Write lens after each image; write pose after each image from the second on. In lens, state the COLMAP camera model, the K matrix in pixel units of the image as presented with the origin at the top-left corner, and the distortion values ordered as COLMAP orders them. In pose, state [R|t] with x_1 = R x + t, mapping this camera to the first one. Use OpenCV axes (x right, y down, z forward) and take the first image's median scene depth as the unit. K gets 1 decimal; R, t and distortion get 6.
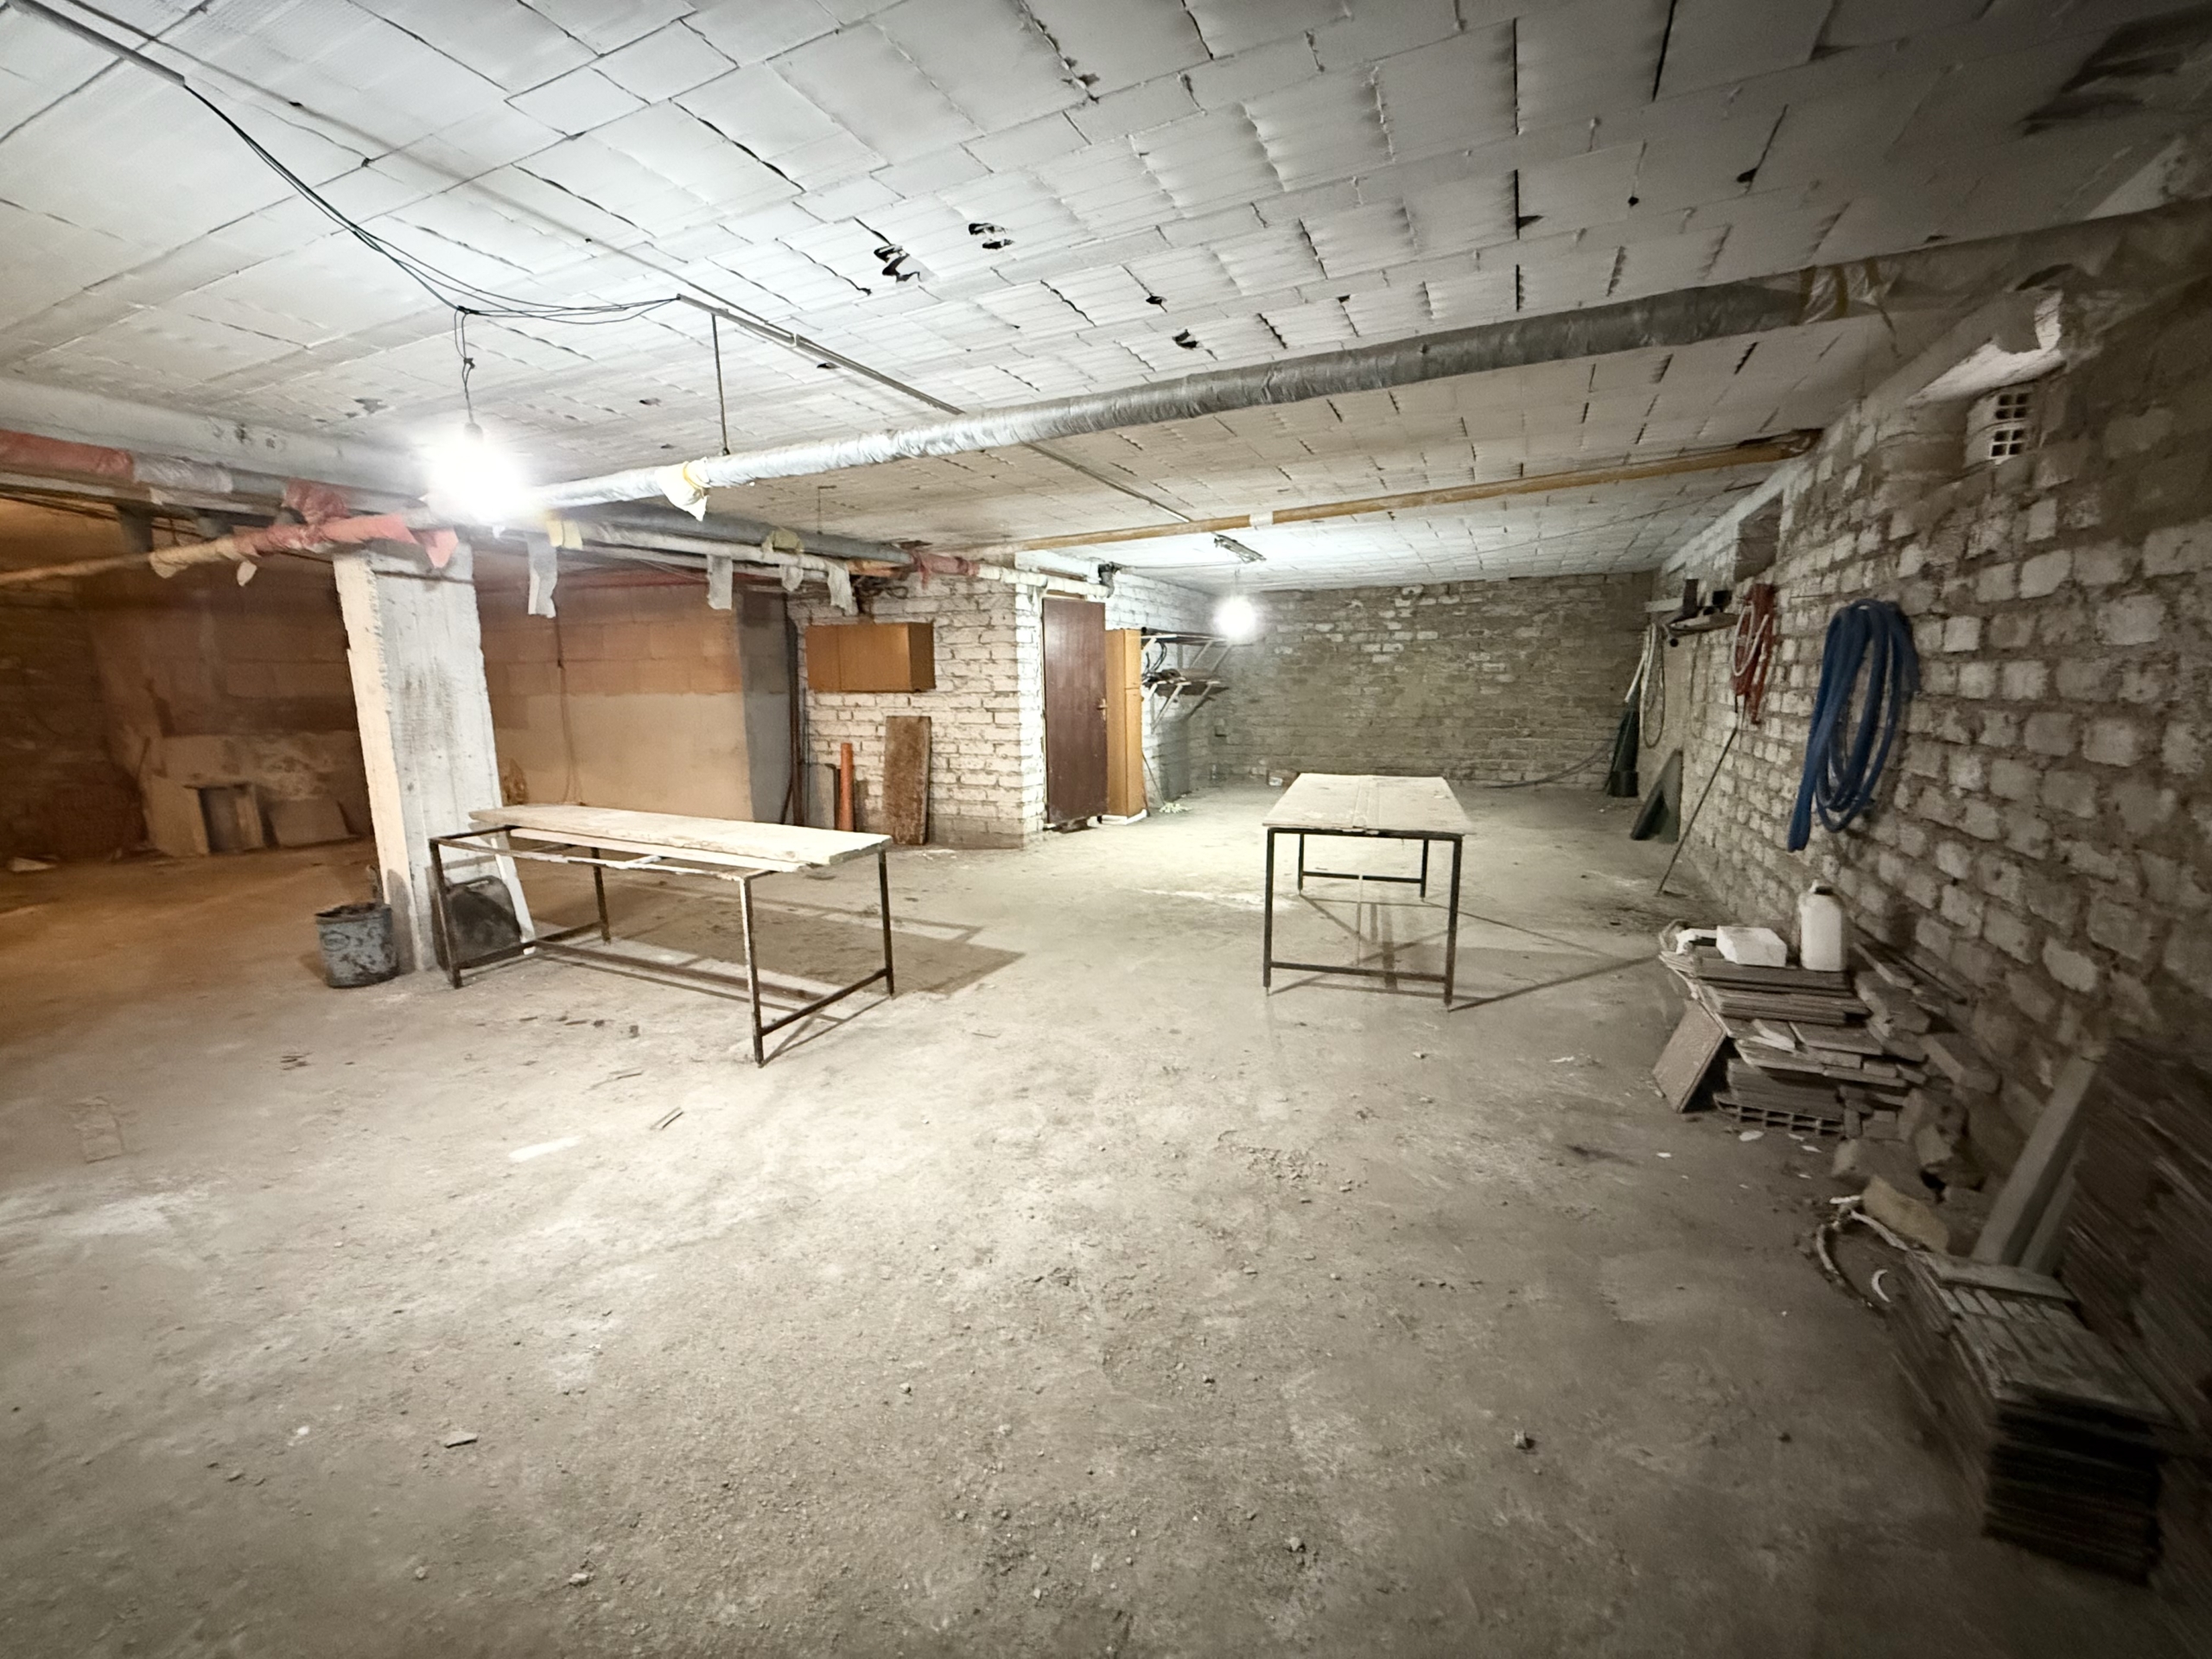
lens RADIAL K [[881.1, 0, 1102.3], [0, 881.1, 831.5], [0, 0, 1]] dist [-0.000668, 0.000068]
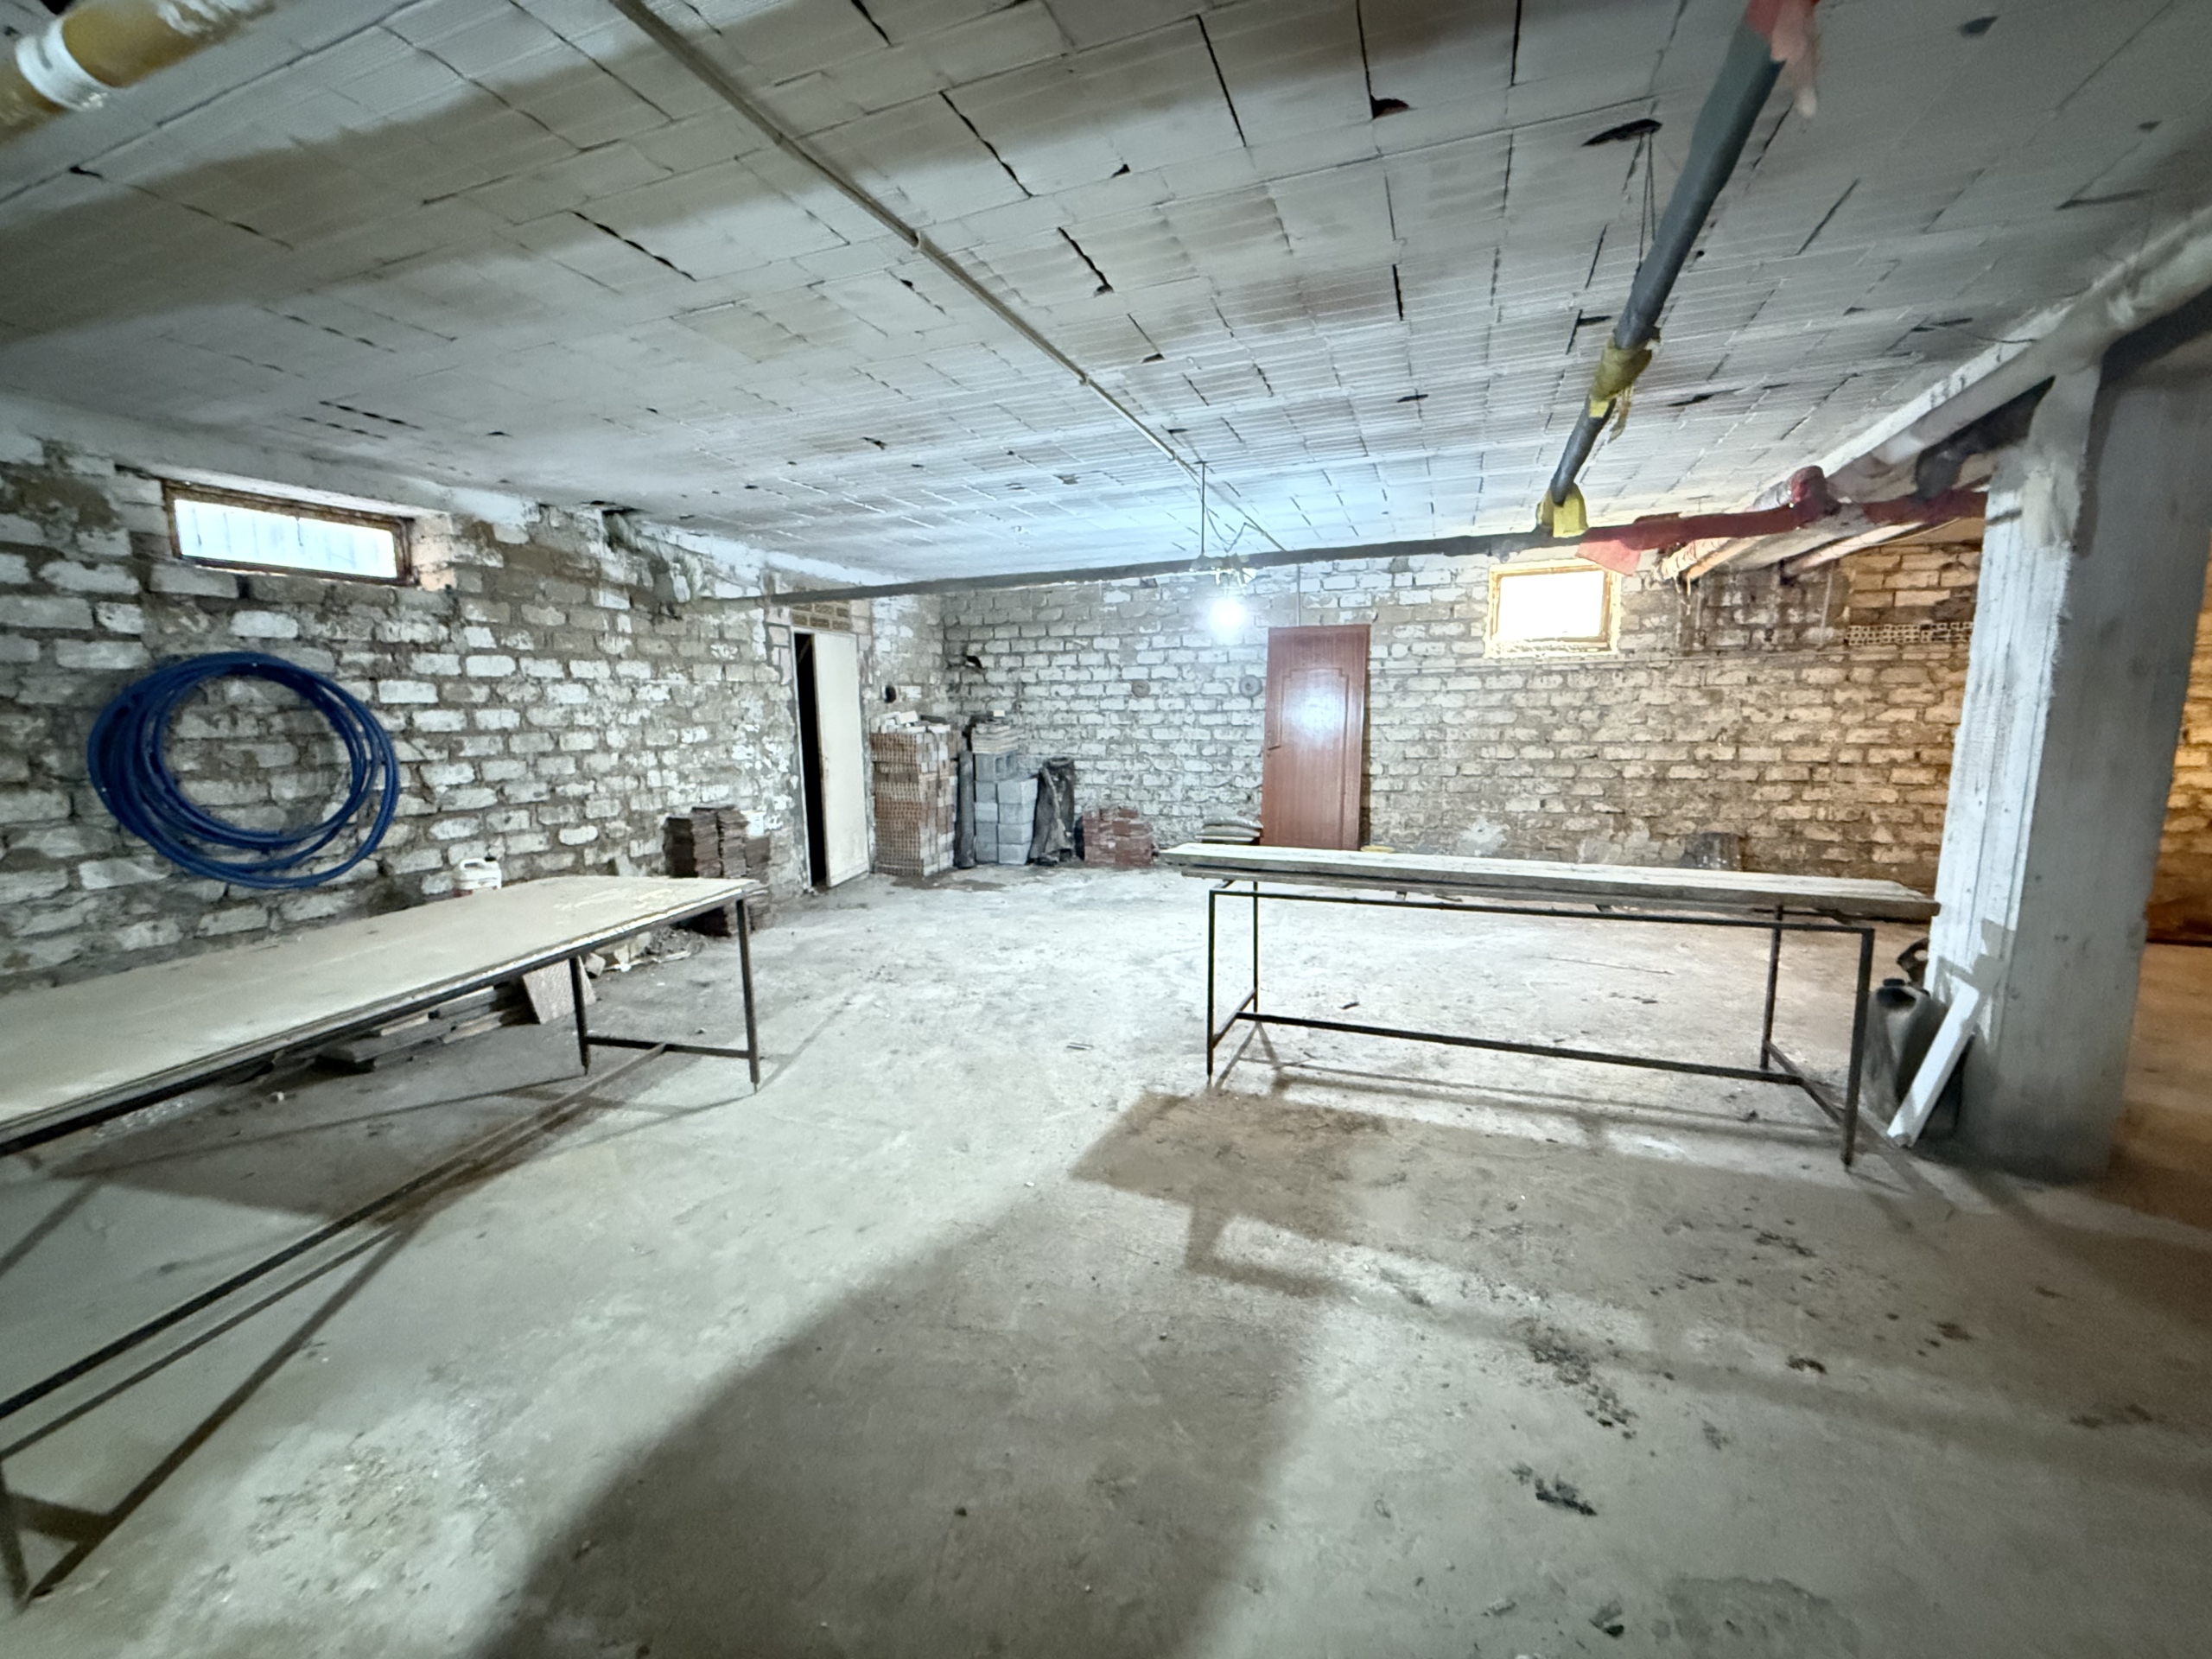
lens RADIAL K [[881.1, 0, 1101.1], [0, 881.1, 833.1], [0, 0, 1]] dist [-0.000668, 0.000068]
pose [[-0.997861, 0.034593, -0.055460, -0.091236], [0.015570, 0.949849, 0.312323, -0.275763], [0.063482, 0.310791, -0.948356, 1.597186]]
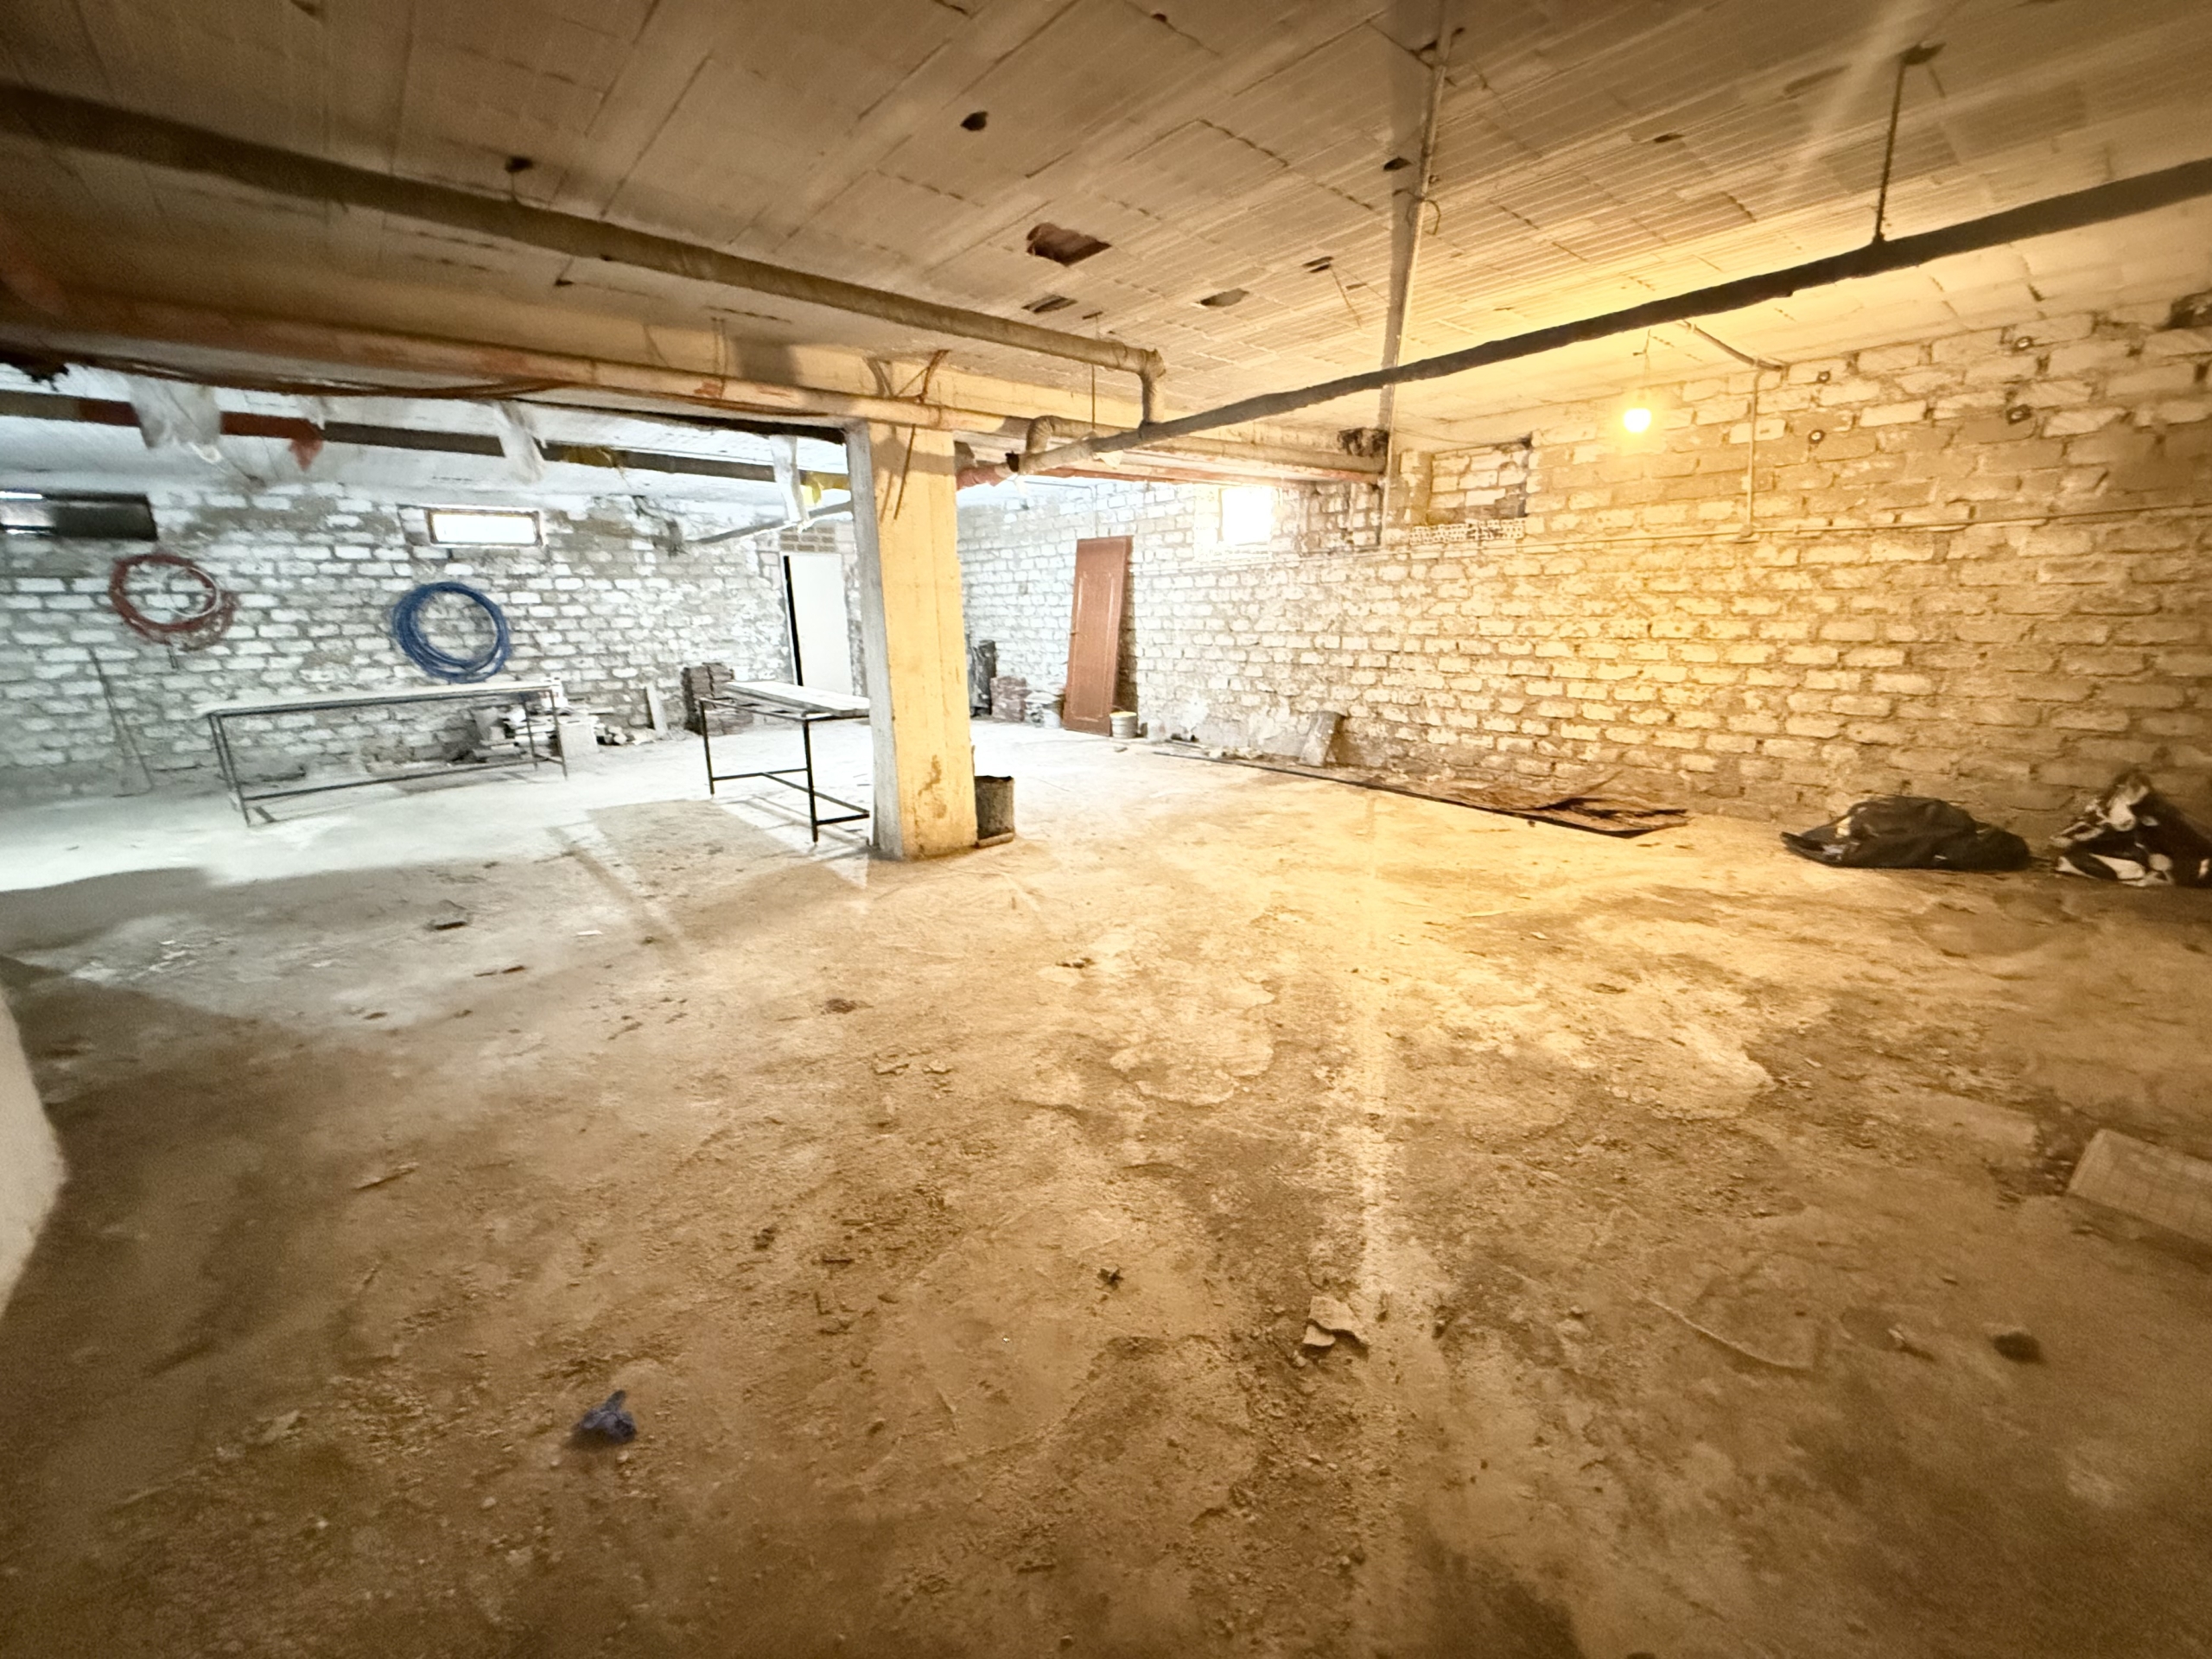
lens RADIAL K [[881.1, 0, 1102.6], [0, 881.1, 832.6], [0, 0, 1]] dist [-0.000668, 0.000068]
pose [[-0.909079, -0.076261, 0.409586, -1.481961], [0.100309, 0.914120, 0.392839, -0.304790], [-0.404369, 0.398207, -0.823357, 1.951902]]
